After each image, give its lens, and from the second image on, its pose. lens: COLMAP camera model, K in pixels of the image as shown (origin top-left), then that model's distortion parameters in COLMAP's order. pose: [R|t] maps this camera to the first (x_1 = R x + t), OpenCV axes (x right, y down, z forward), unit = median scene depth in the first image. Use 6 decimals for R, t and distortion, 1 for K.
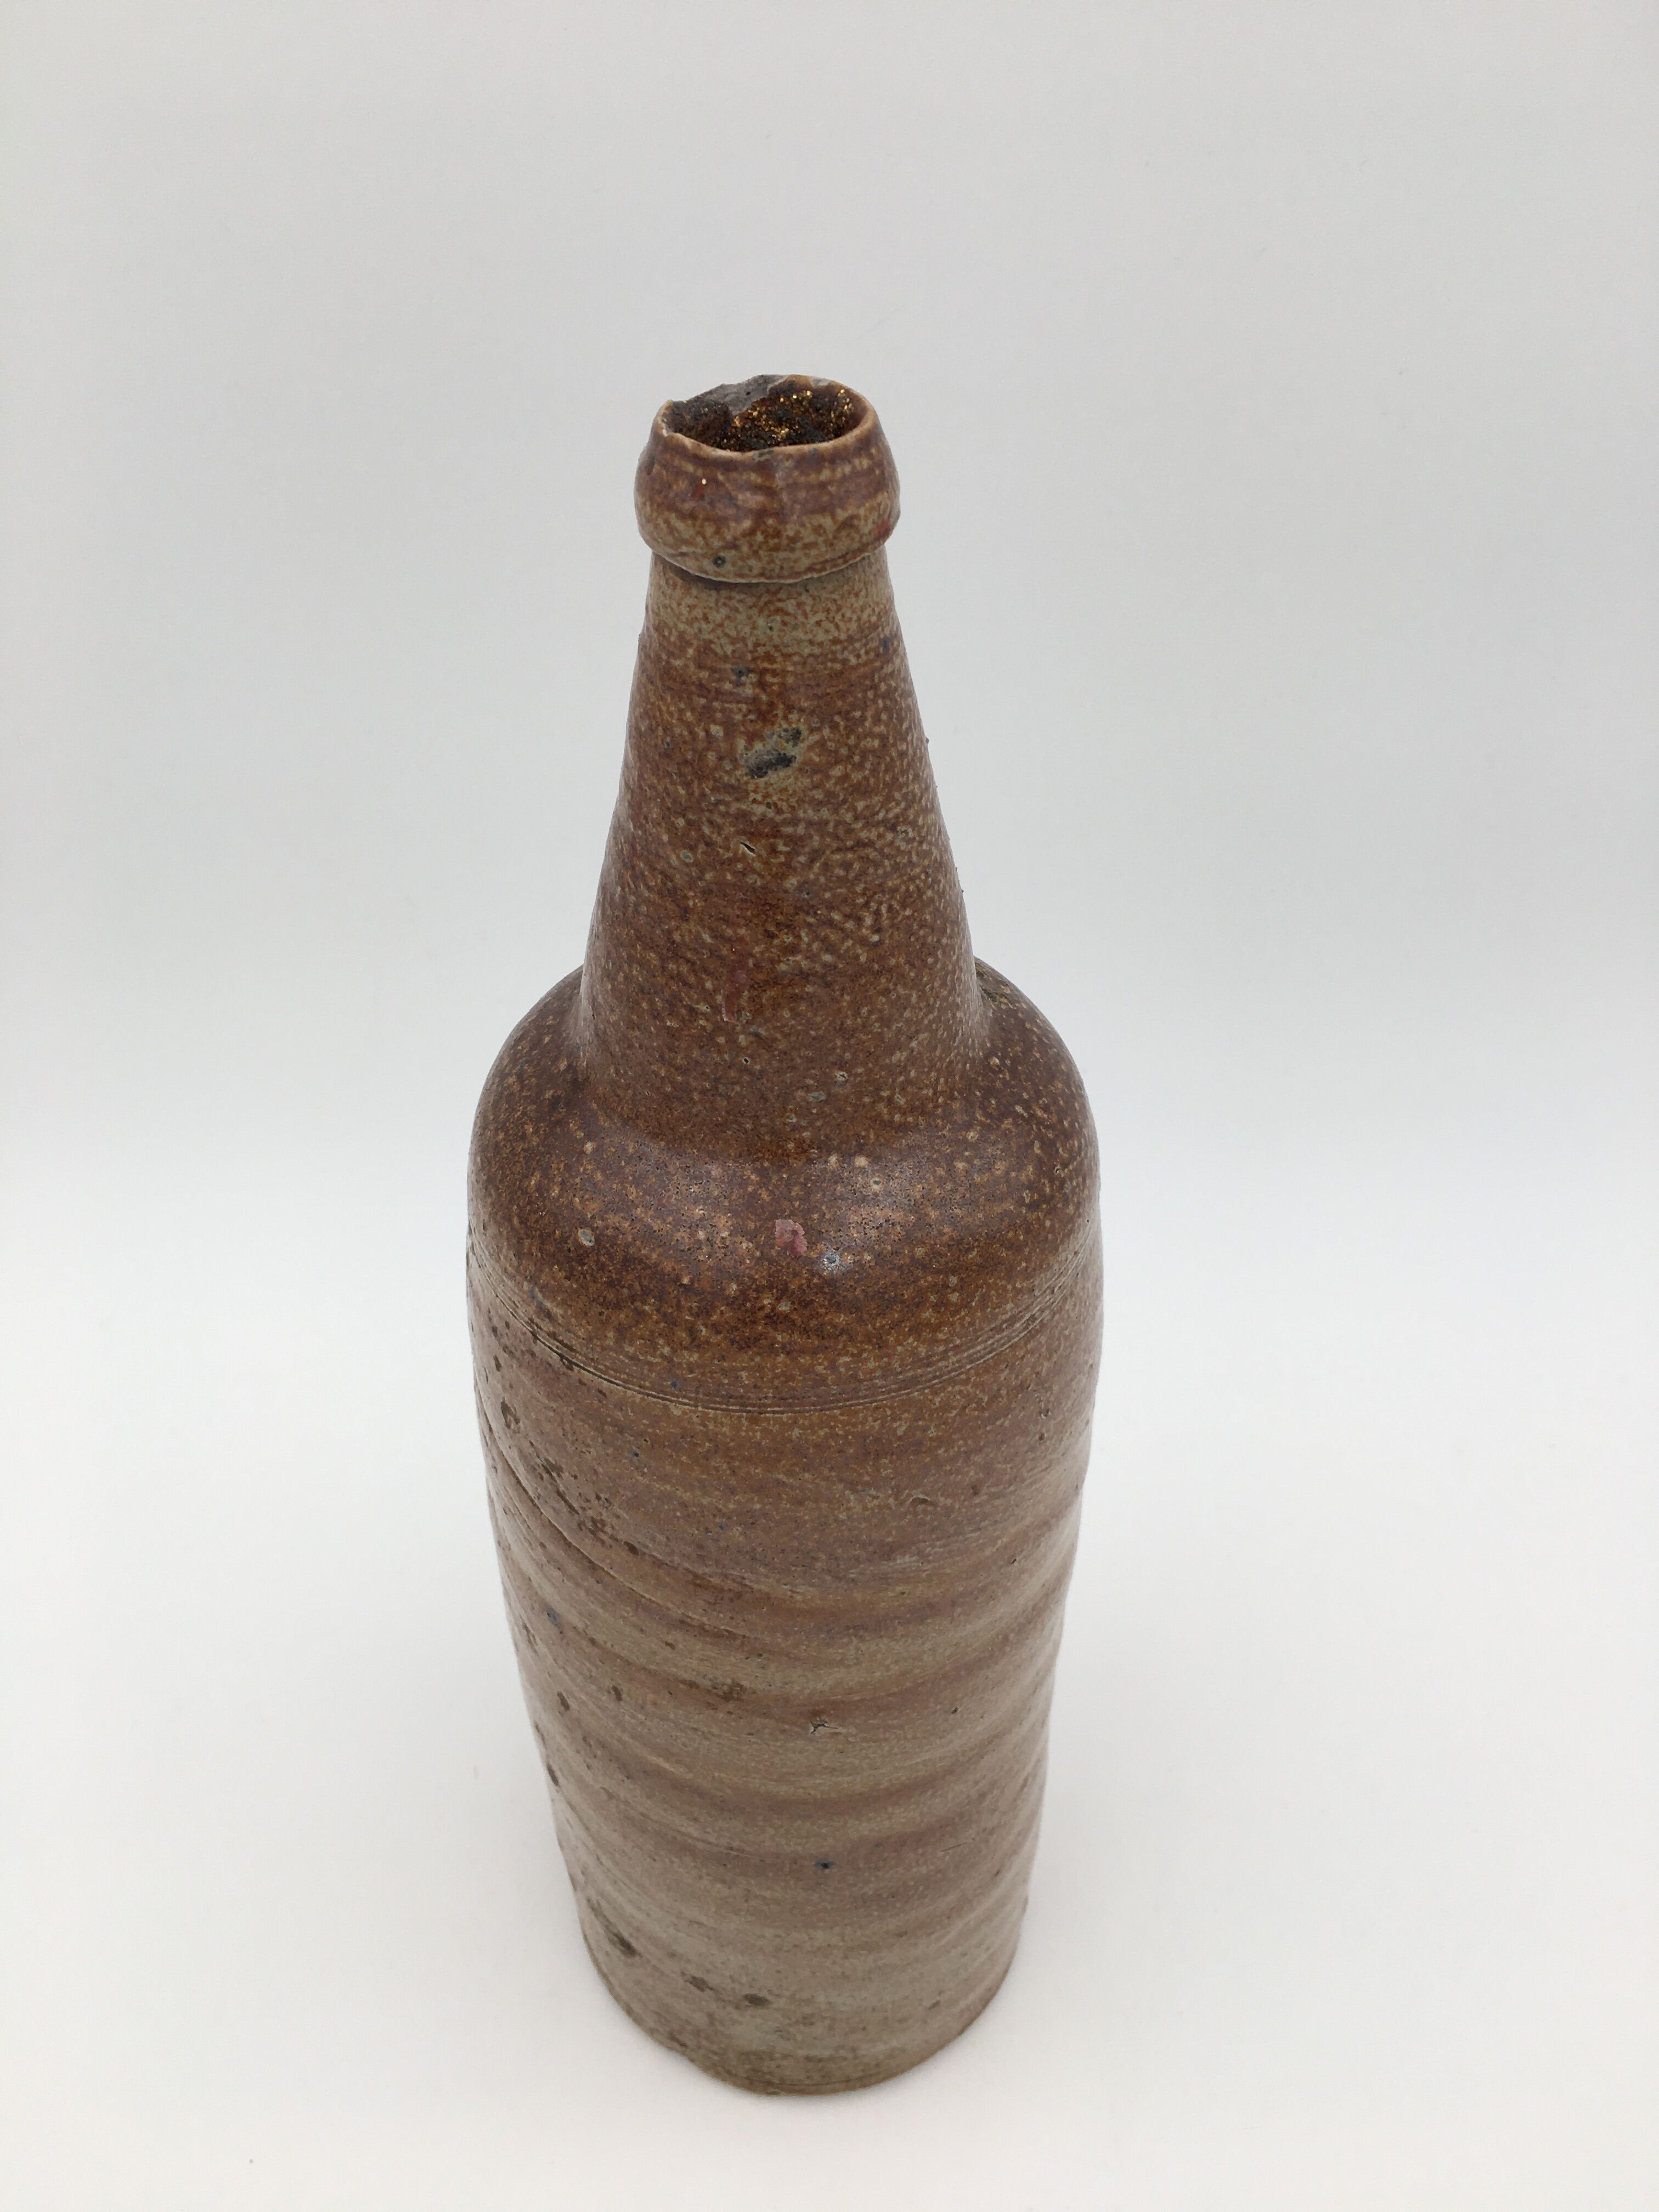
lens RADIAL K [[1976.4, 0, 822.2], [0, 1976.4, 1100.5], [0, 0, 1]] dist [0.058687, -0.134630]
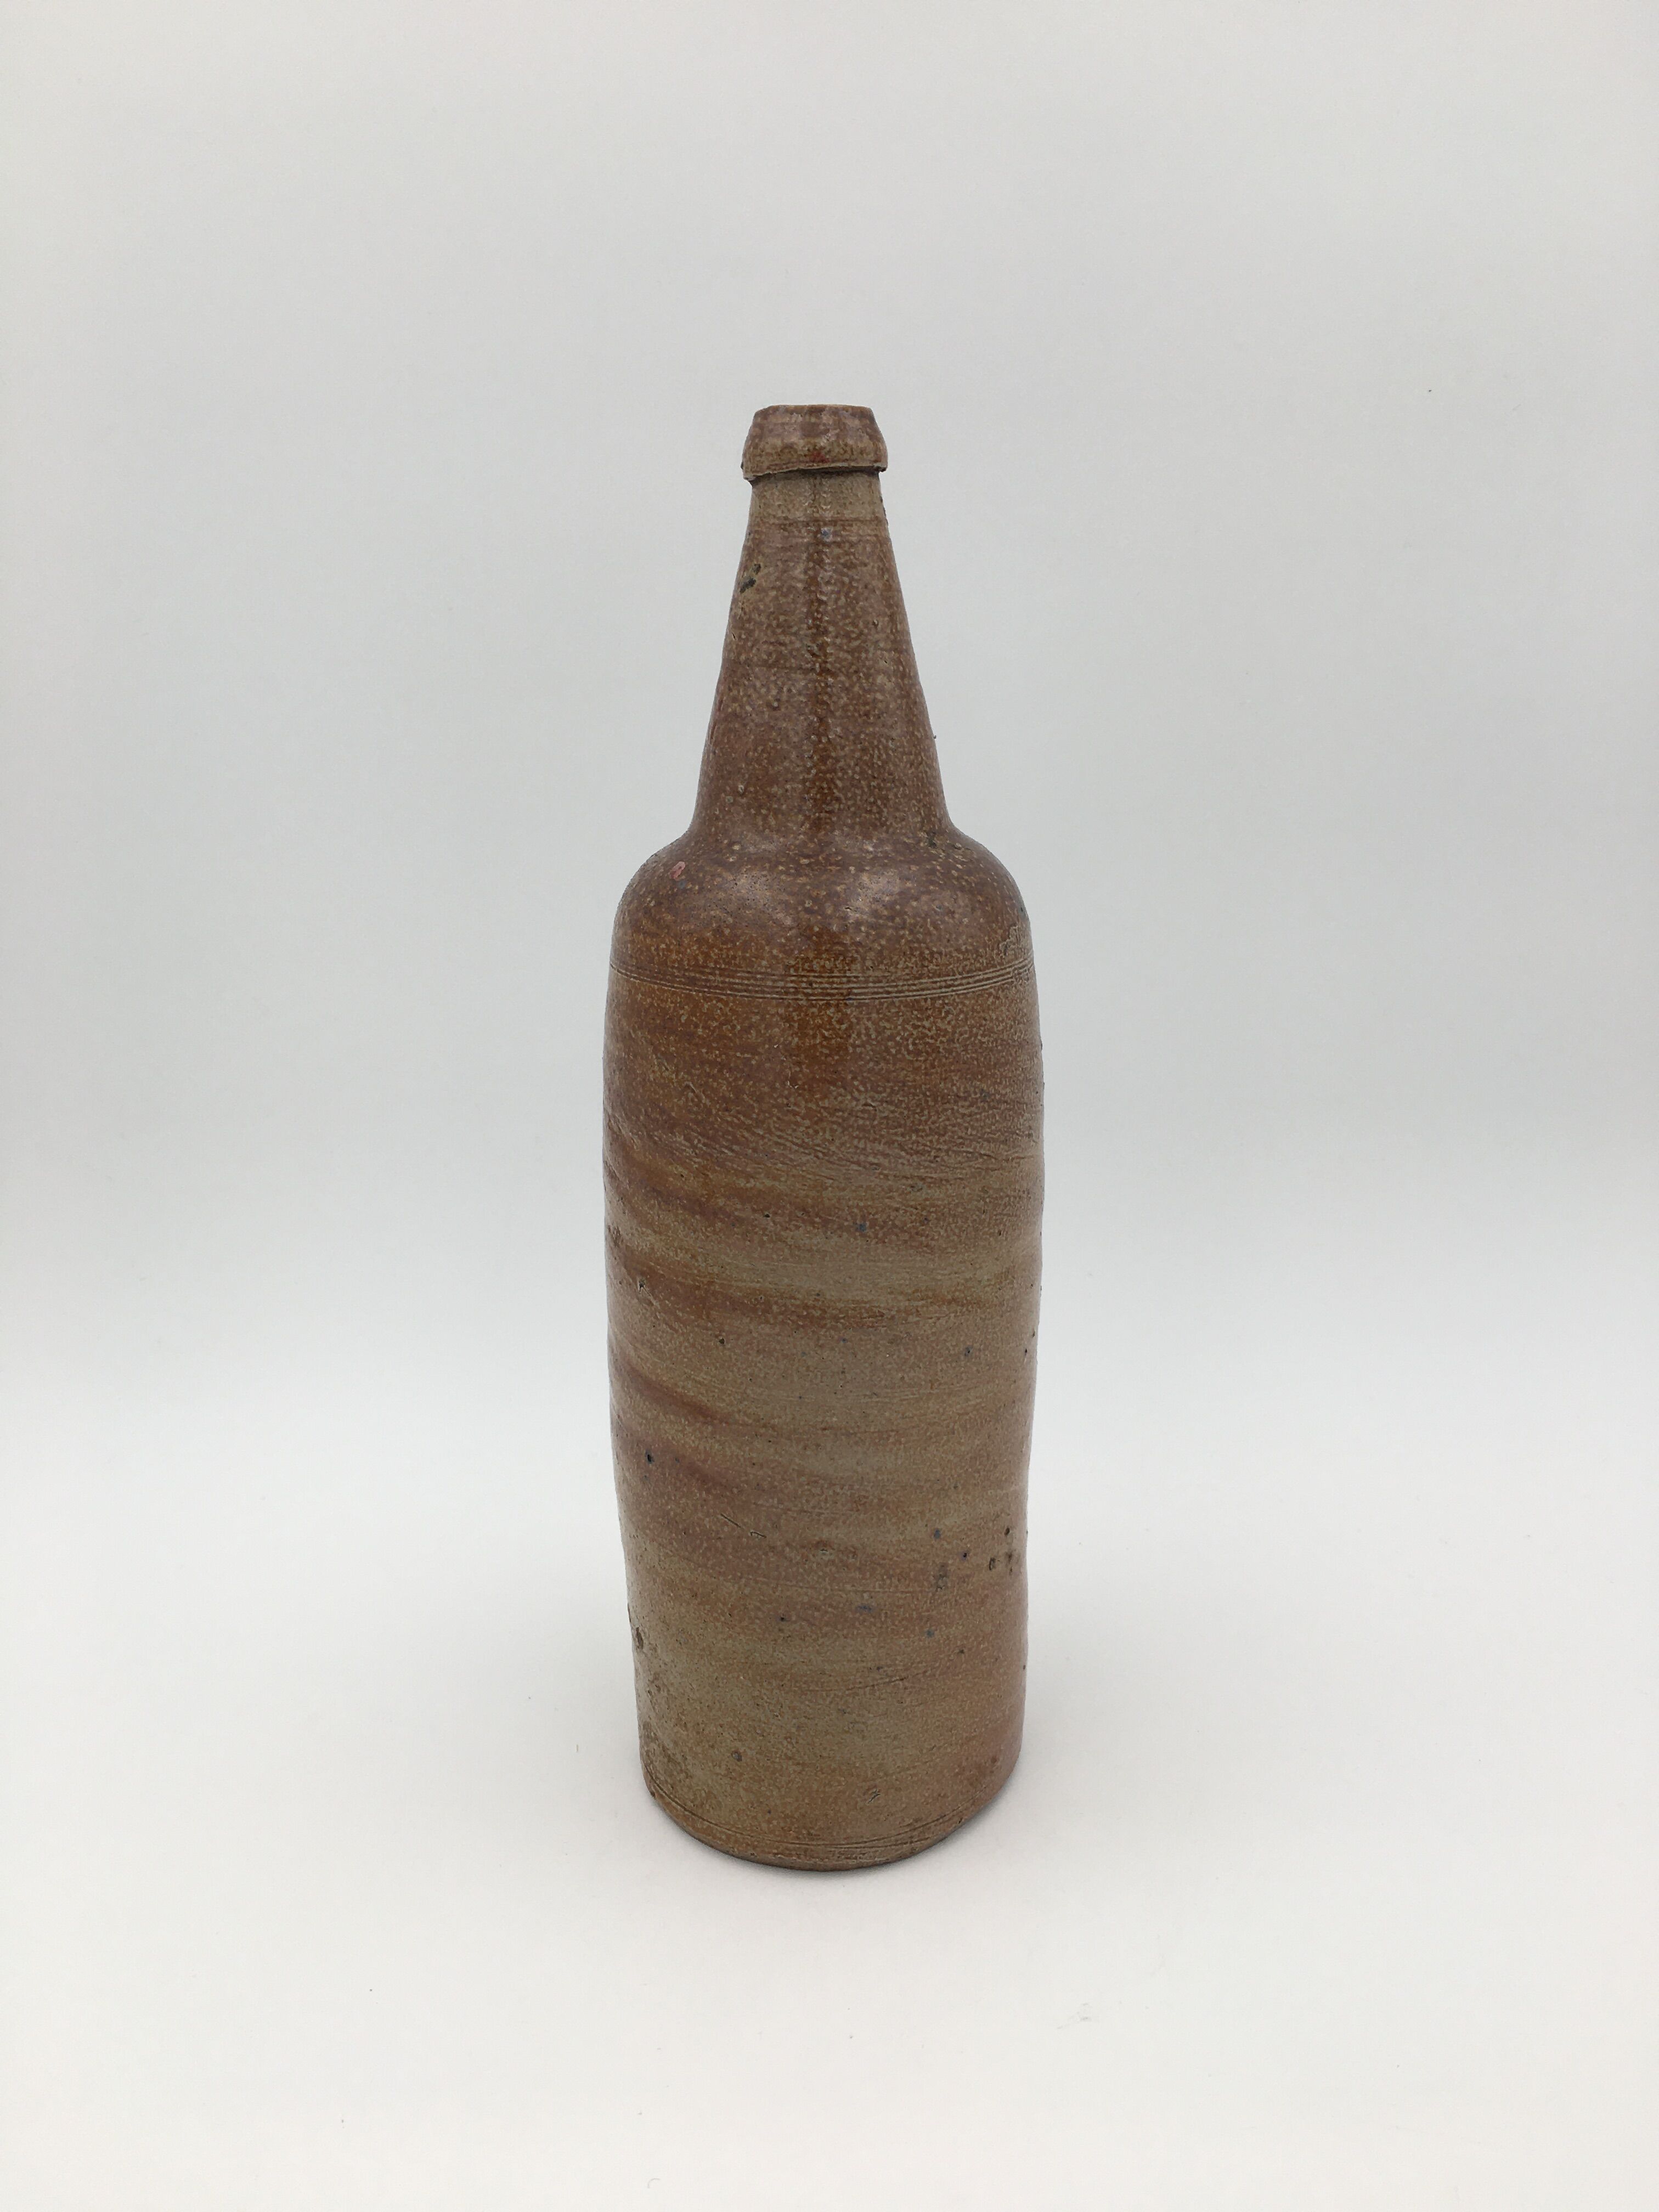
lens RADIAL K [[1976.4, 0, 822.2], [0, 1976.4, 1100.5], [0, 0, 1]] dist [0.058687, -0.134630]
pose [[0.551880, 0.210685, -0.806871, 1.086328], [-0.530097, 0.835551, -0.144399, 0.308876], [0.643759, 0.507410, 0.572808, 0.176899]]
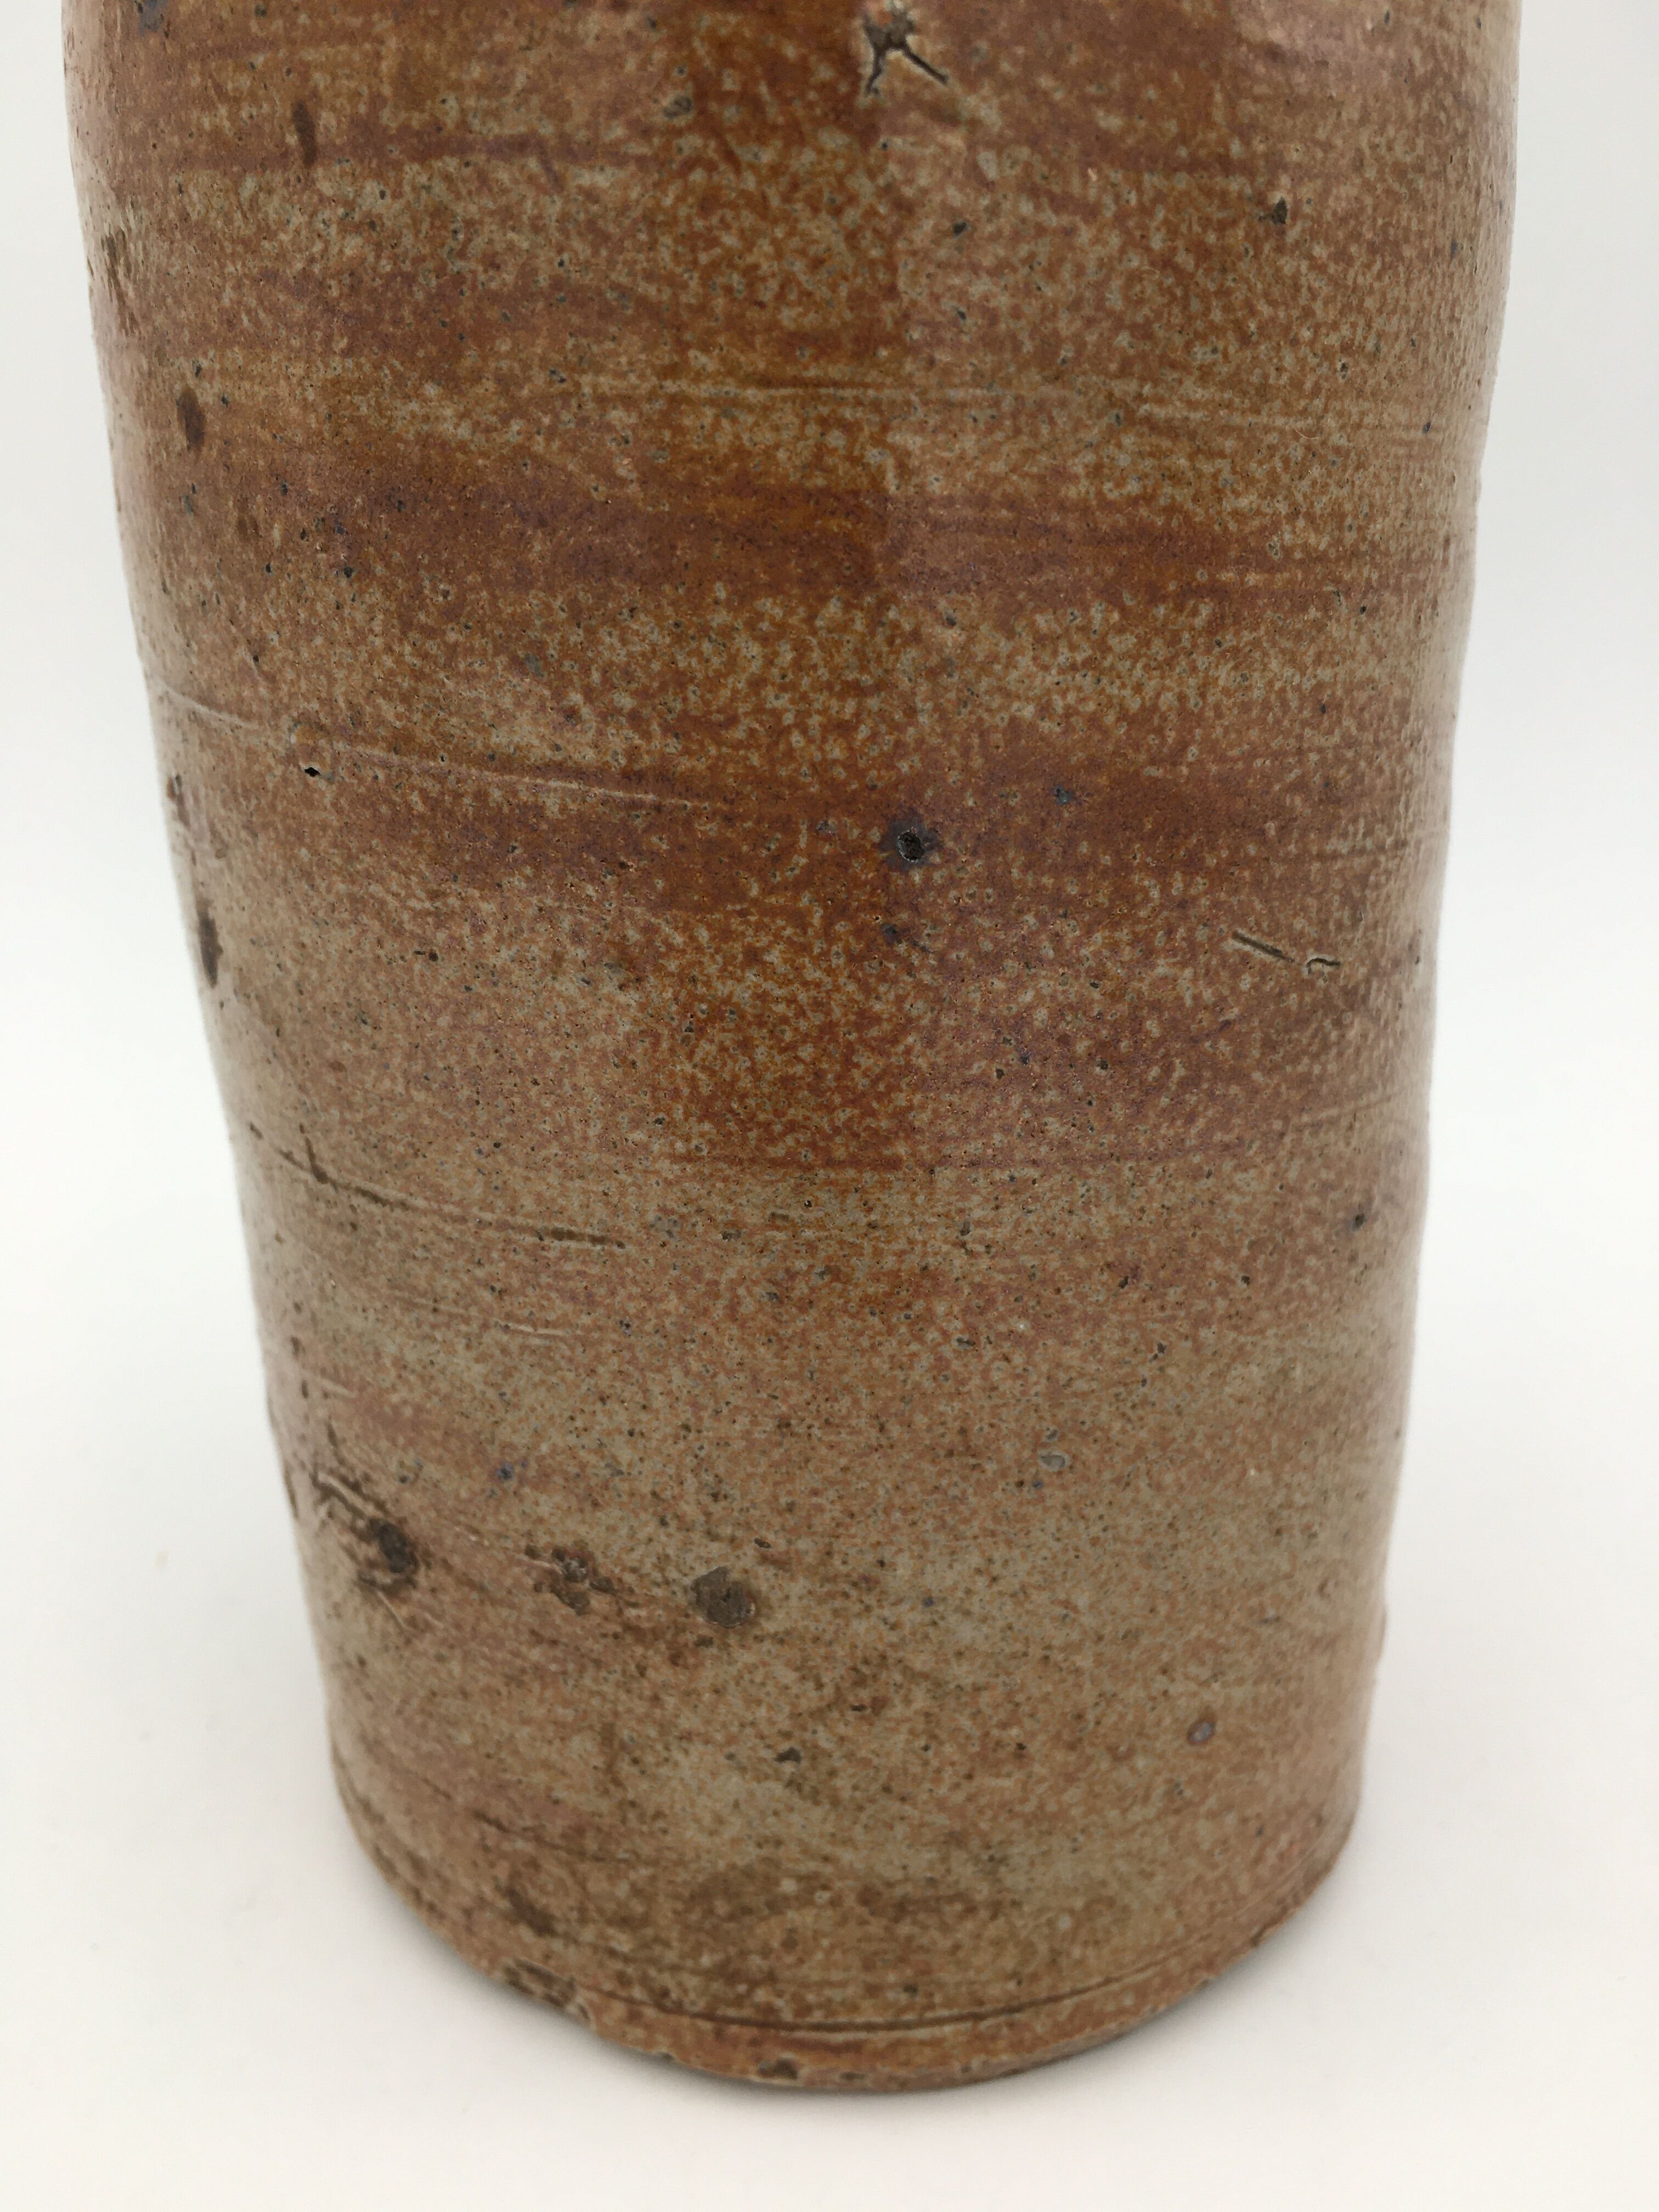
lens RADIAL K [[1976.4, 0, 822.2], [0, 1976.4, 1100.5], [0, 0, 1]] dist [0.058687, -0.134630]
pose [[0.999789, -0.014396, -0.014650, -0.009522], [0.008322, 0.936023, -0.351842, 0.539020], [0.018778, 0.351645, 0.935945, 0.682798]]
